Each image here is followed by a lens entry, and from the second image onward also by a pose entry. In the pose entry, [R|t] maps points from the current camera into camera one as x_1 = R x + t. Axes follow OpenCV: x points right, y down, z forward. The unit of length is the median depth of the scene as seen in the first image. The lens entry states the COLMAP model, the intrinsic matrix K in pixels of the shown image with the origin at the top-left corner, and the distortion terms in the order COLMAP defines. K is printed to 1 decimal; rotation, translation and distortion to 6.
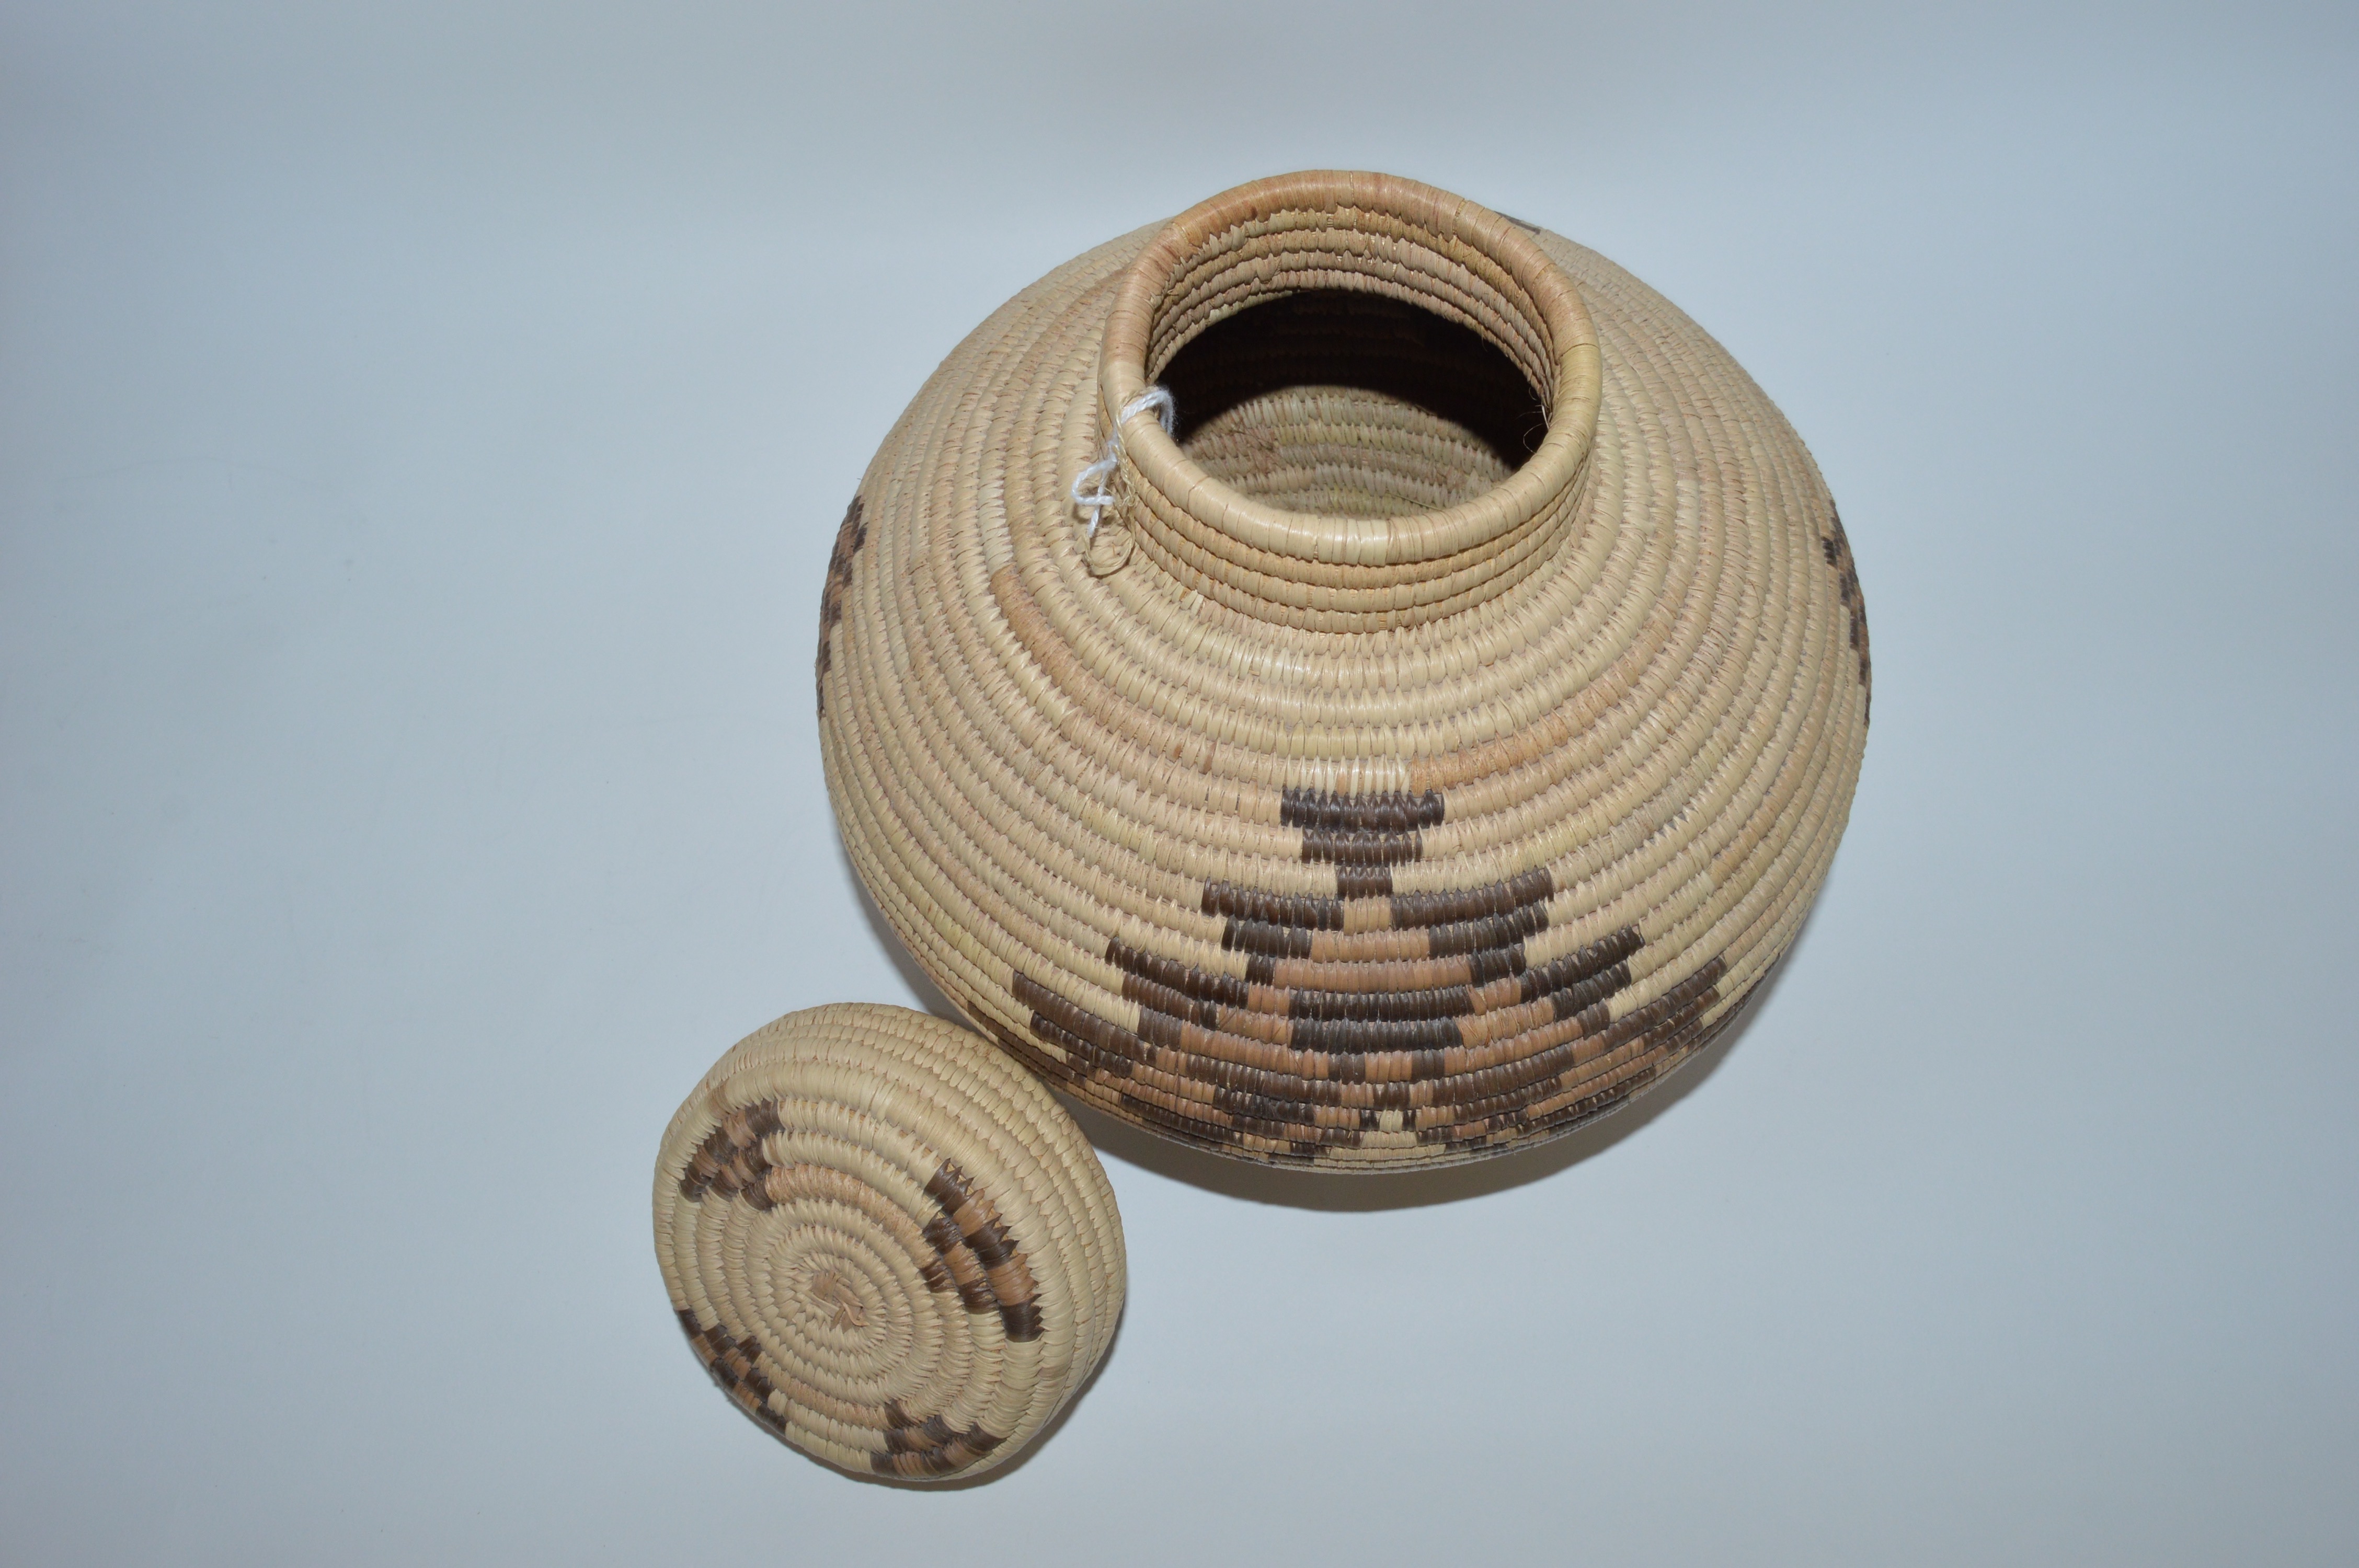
lens RADIAL K [[2042.3, 0, 1185.8], [0, 2042.3, 802.3], [0, 0, 1]] dist [0.013988, -0.000274]
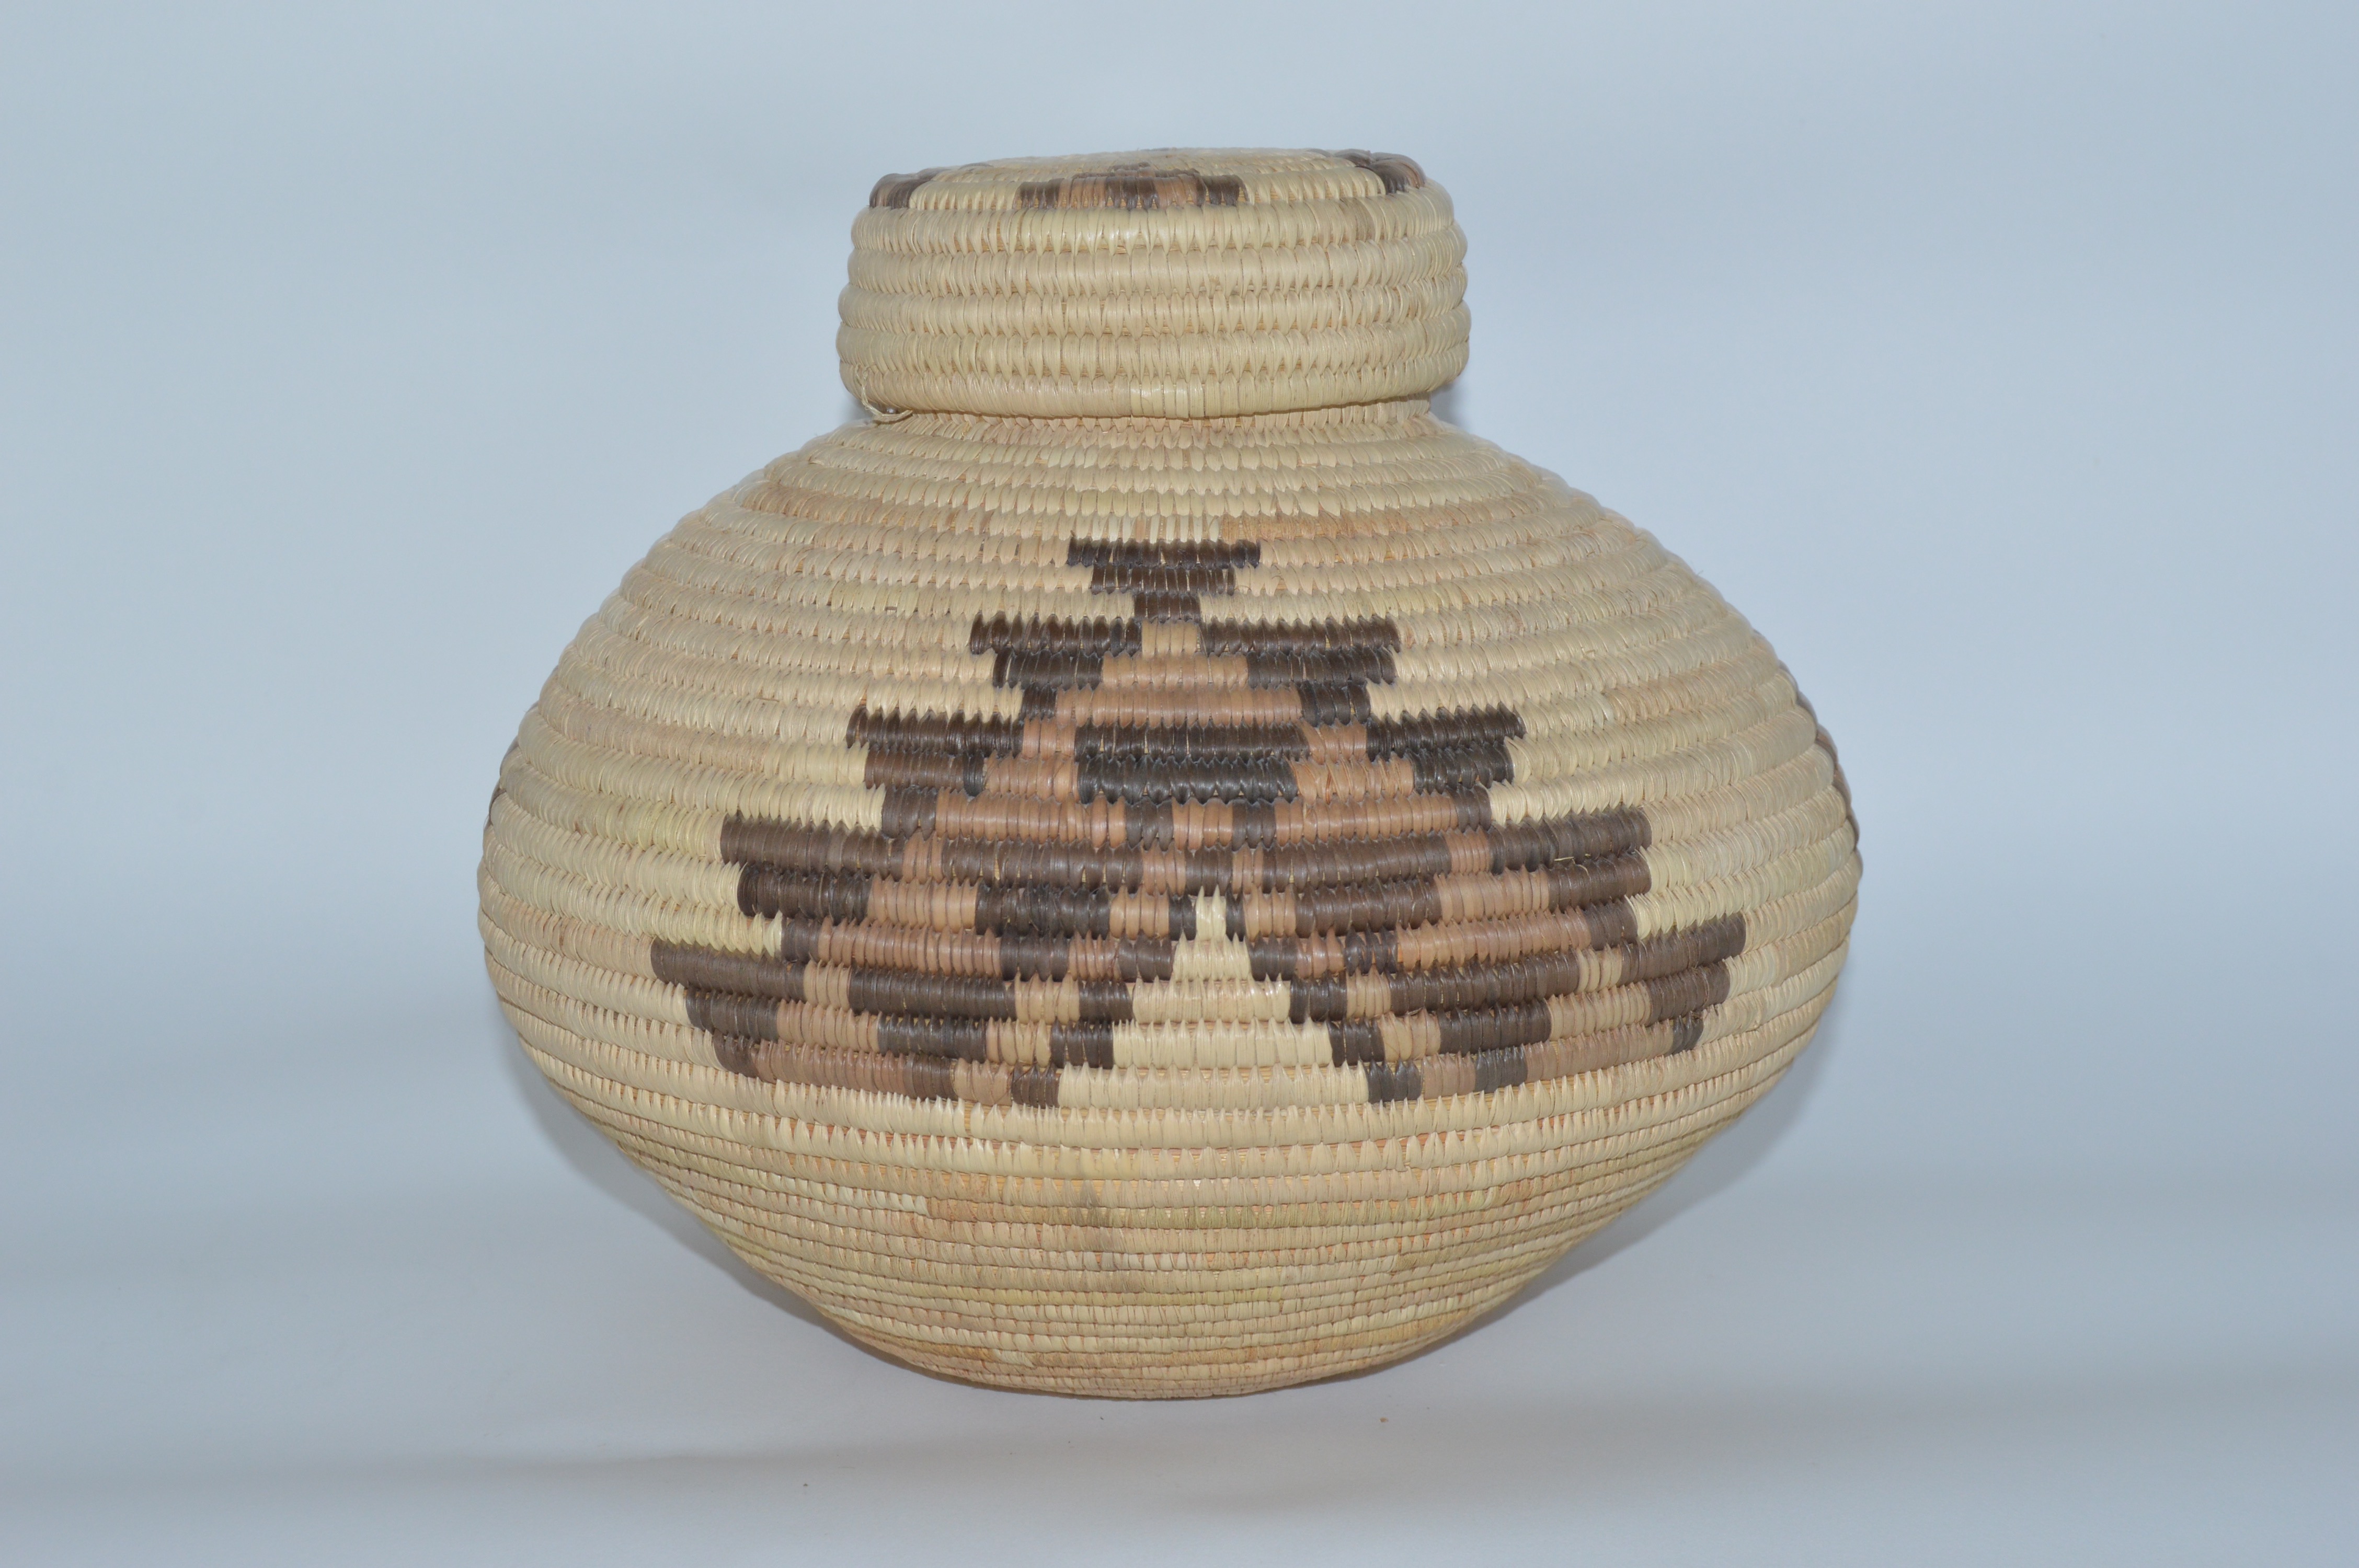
lens RADIAL K [[3977.5, 0, 1255.4], [0, 3977.5, 833.3], [0, 0, 1]] dist [-0.028583, 0.000000]
pose [[0.999848, 0.008715, 0.015088, 0.096460], [0.006288, 0.627118, -0.778899, 1.294405], [-0.016251, 0.778876, 0.626968, 0.067264]]
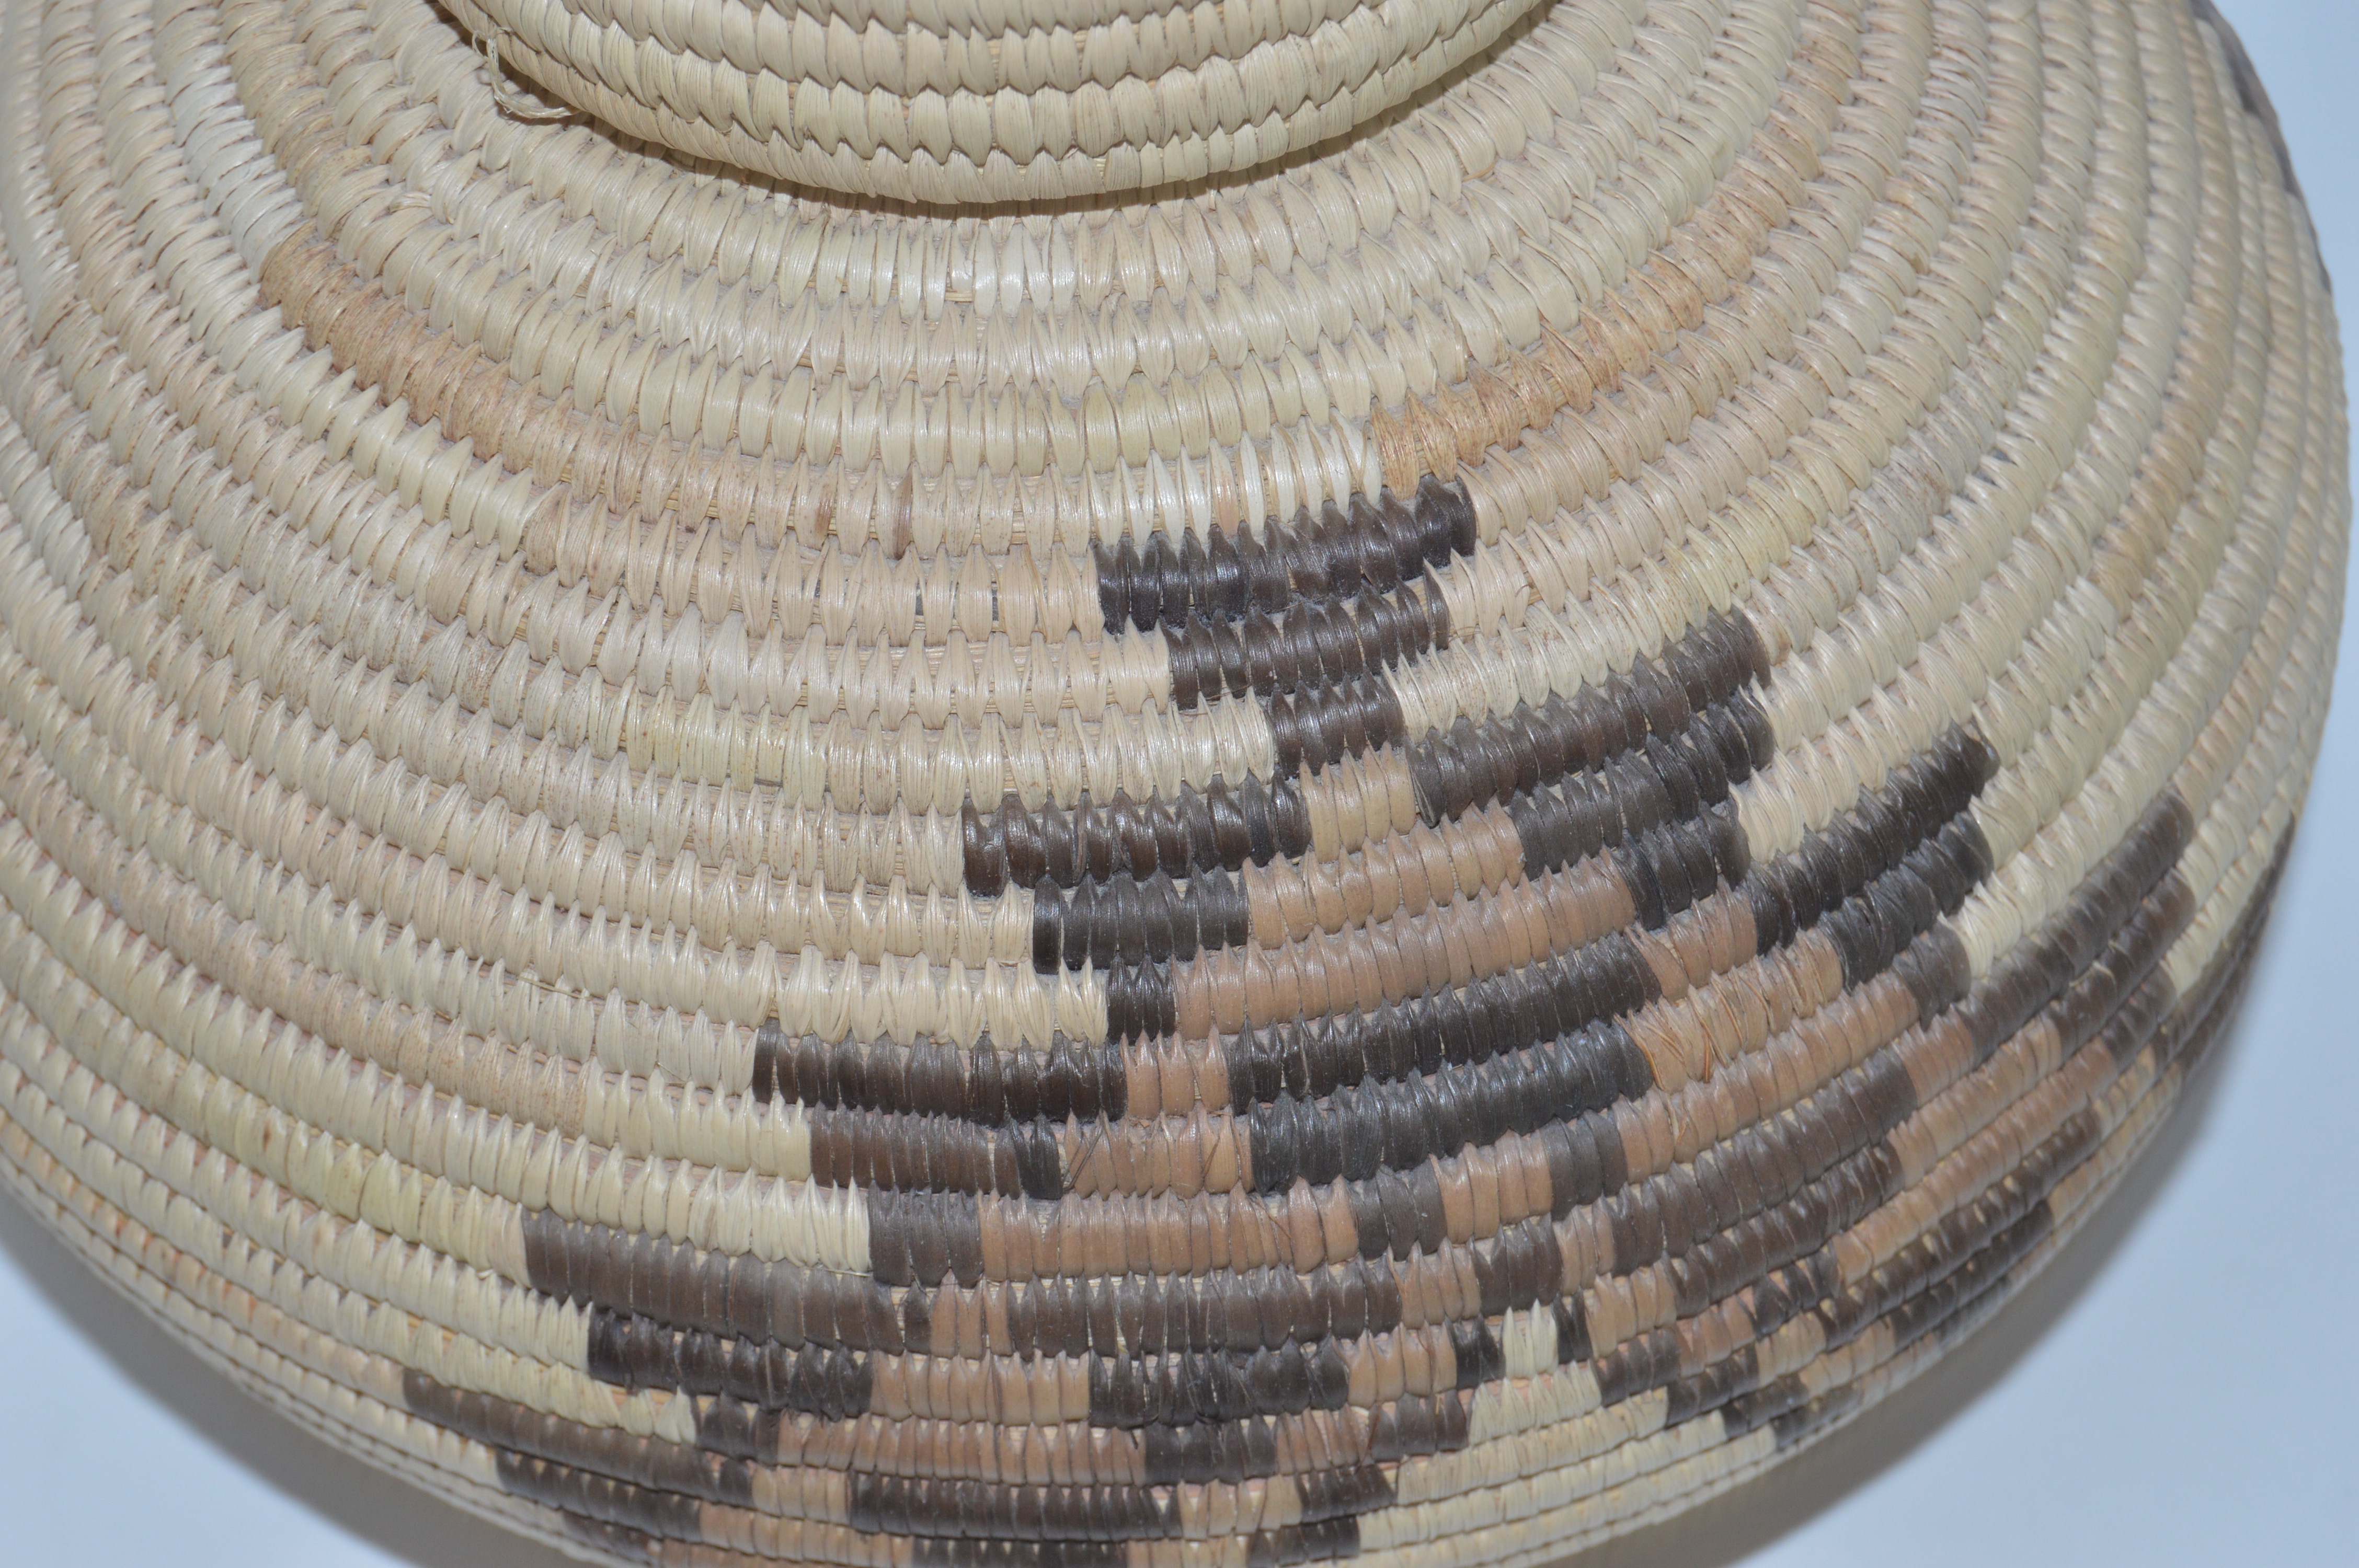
lens RADIAL K [[5869.8, 0, 1201.9], [0, 5869.8, 802.4], [0, 0, 1]] dist [0.014794, 0.000000]
pose [[0.958814, -0.211927, 0.189108, -0.162127], [0.247091, 0.950702, -0.187381, 0.262157], [-0.140074, 0.226391, 0.963912, -0.137114]]
